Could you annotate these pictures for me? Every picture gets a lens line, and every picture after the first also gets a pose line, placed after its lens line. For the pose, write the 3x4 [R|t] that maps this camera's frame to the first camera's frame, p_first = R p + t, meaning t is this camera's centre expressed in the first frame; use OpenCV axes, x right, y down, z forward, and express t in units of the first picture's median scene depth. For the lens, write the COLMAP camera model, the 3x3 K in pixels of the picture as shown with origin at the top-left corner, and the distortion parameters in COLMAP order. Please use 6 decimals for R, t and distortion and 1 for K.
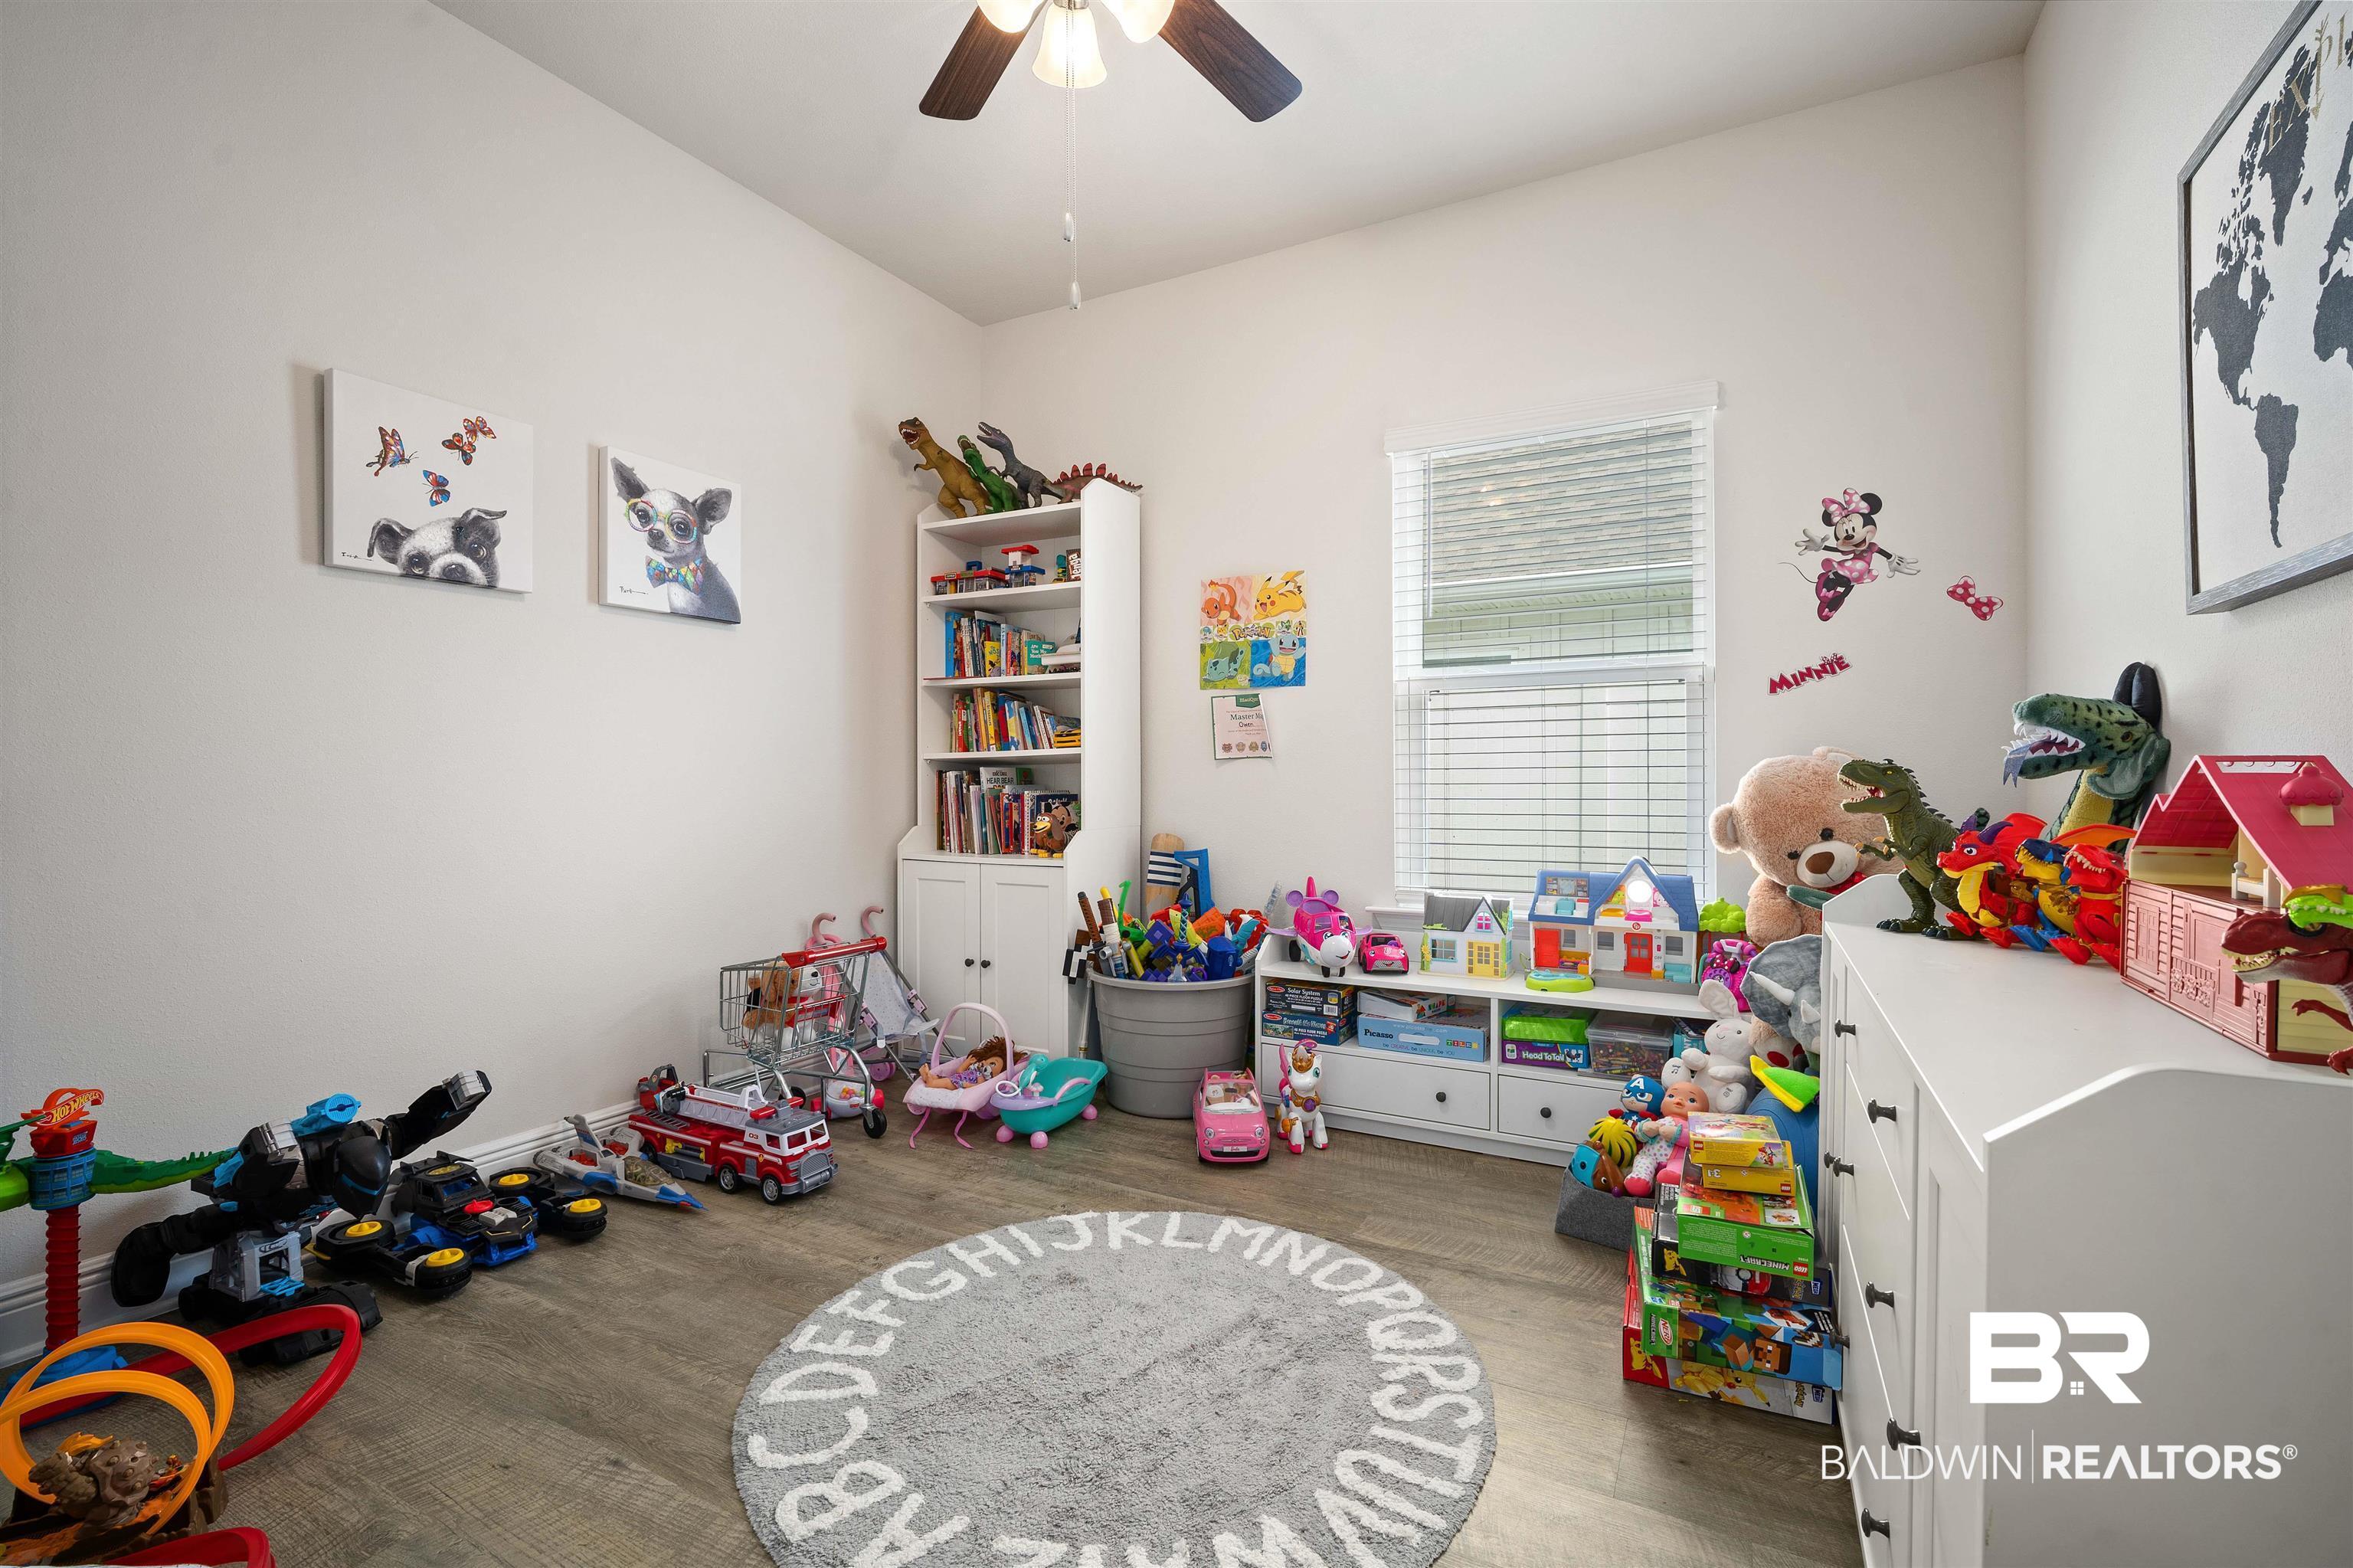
lens RADIAL K [[1038.7, 0, 1176.5], [0, 1038.7, 784.0], [0, 0, 1]] dist [-0.001513, -0.000181]
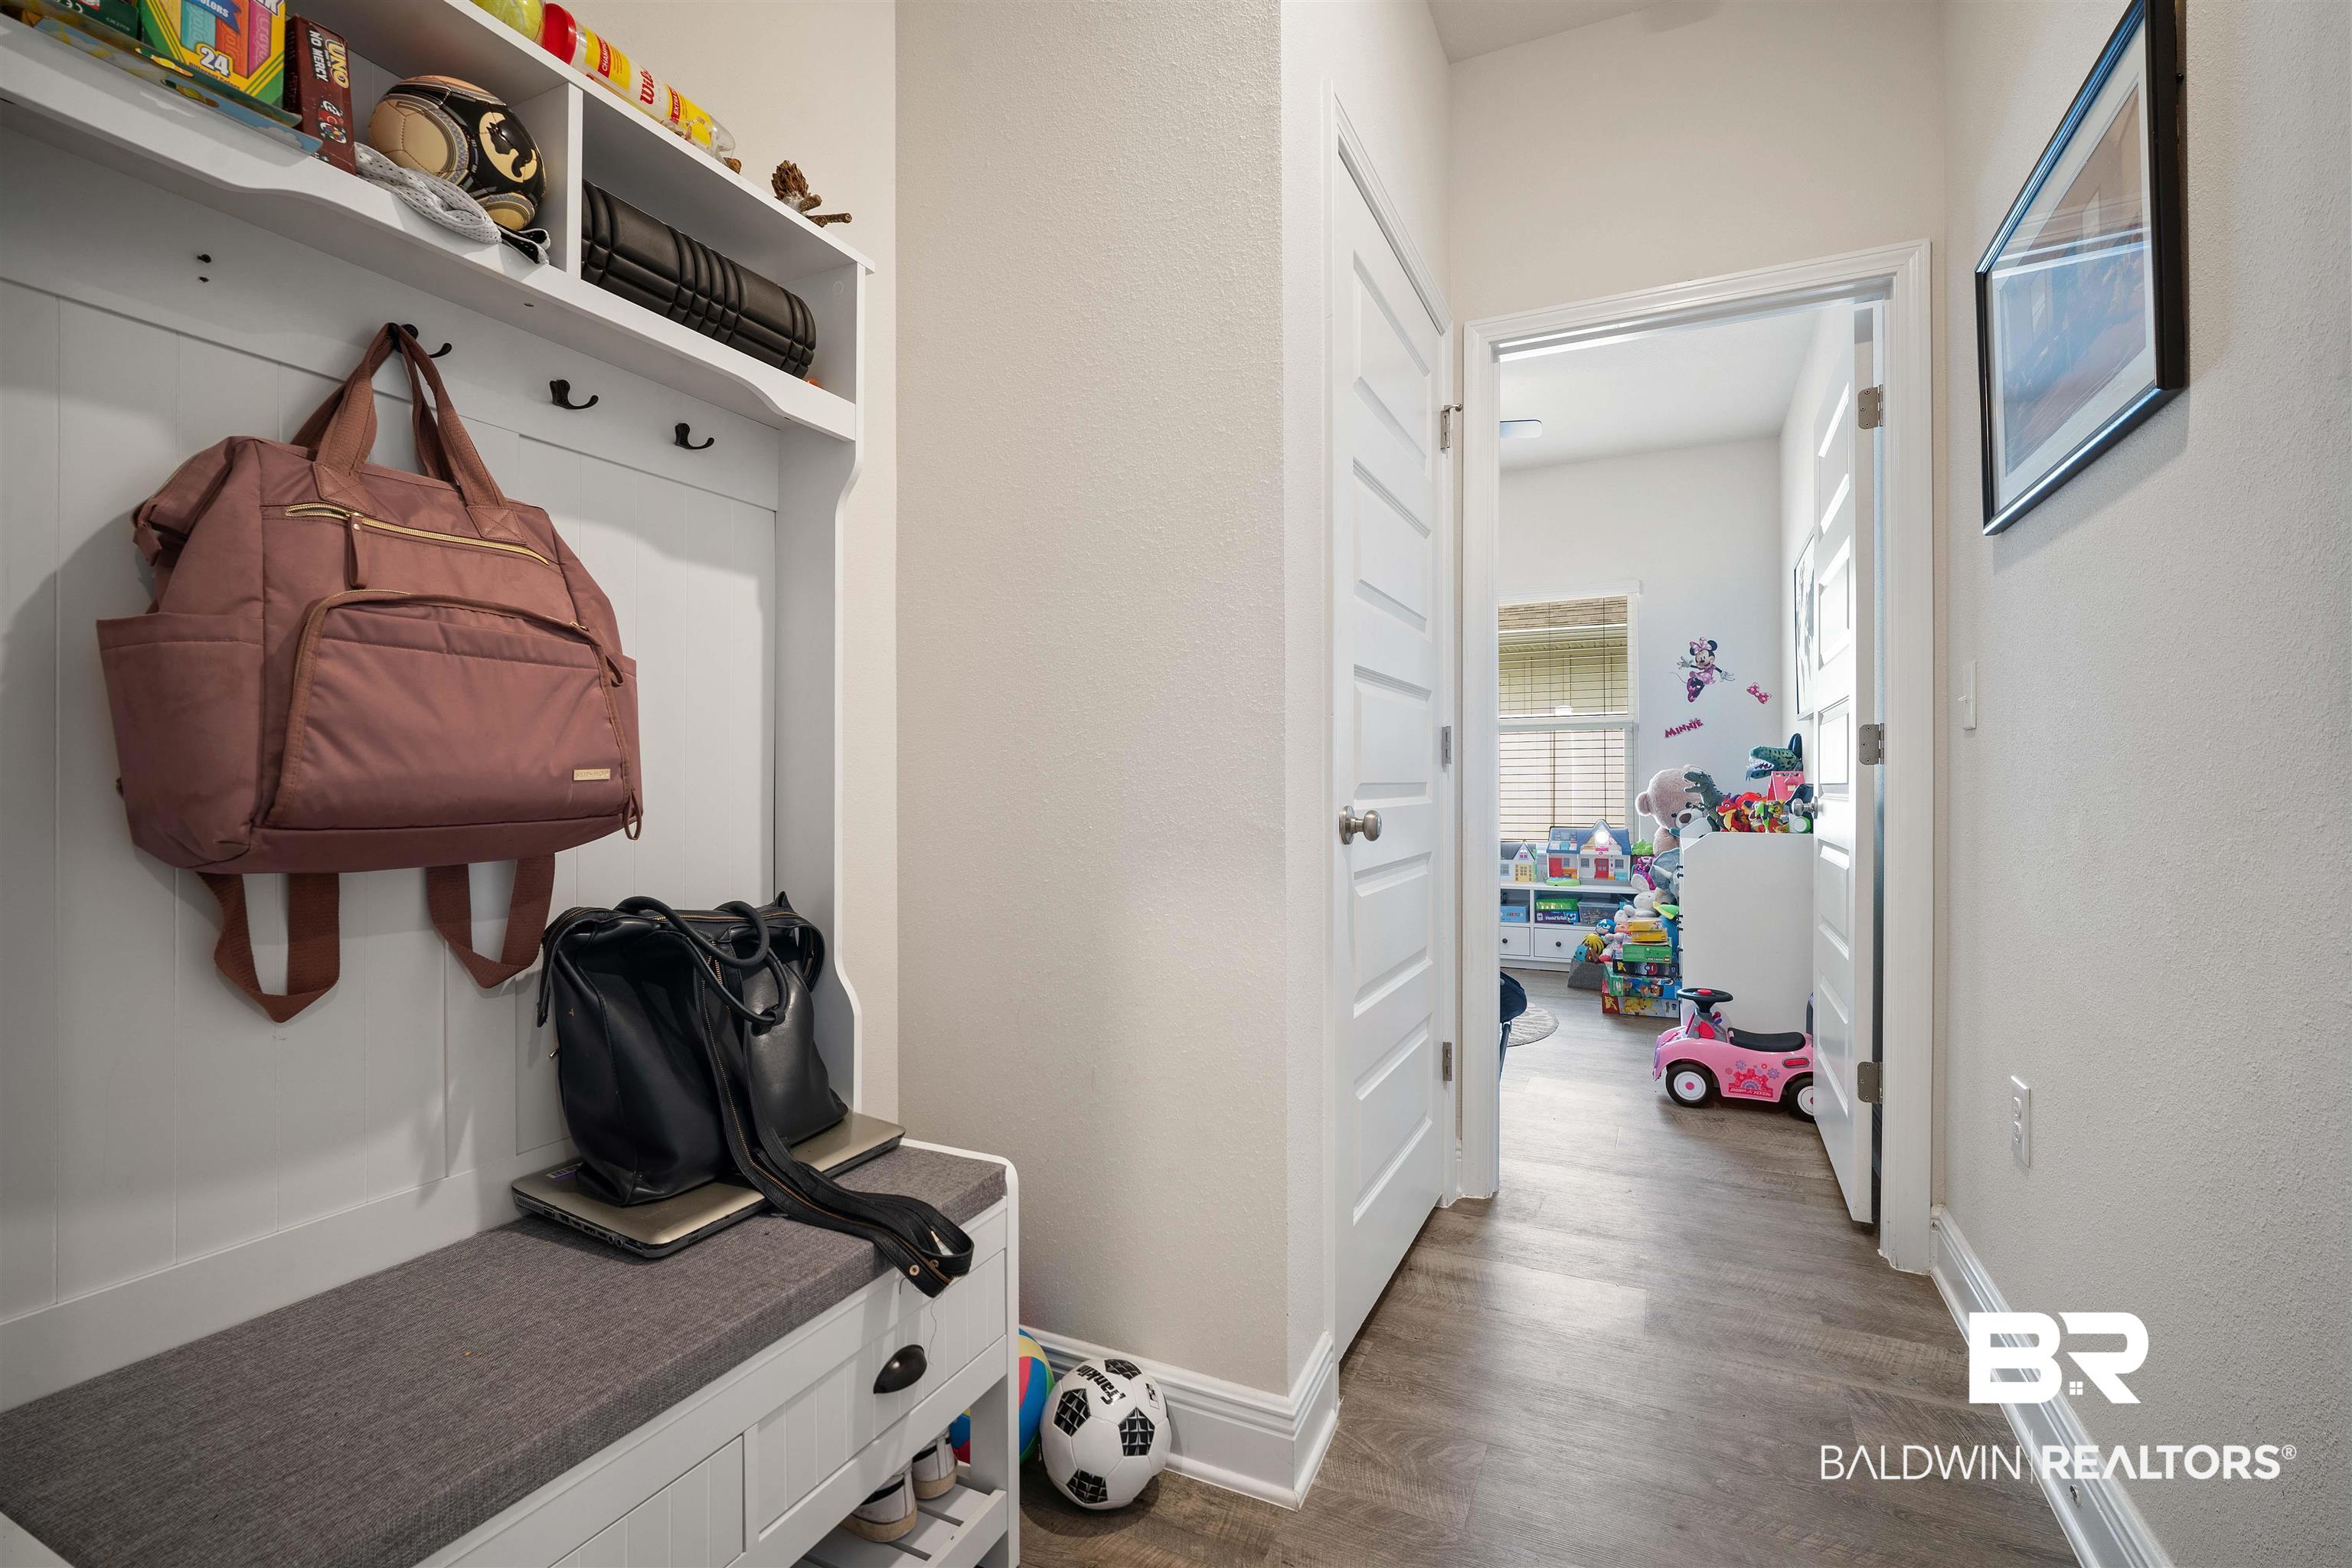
lens RADIAL K [[1038.2, 0, 1176.0], [0, 1038.2, 784.0], [0, 0, 1]] dist [-0.001513, -0.000181]
pose [[0.998832, -0.003235, 0.048217, -0.494340], [0.003498, 0.999980, -0.005363, 0.010840], [-0.048199, 0.005525, 0.998822, -1.006877]]
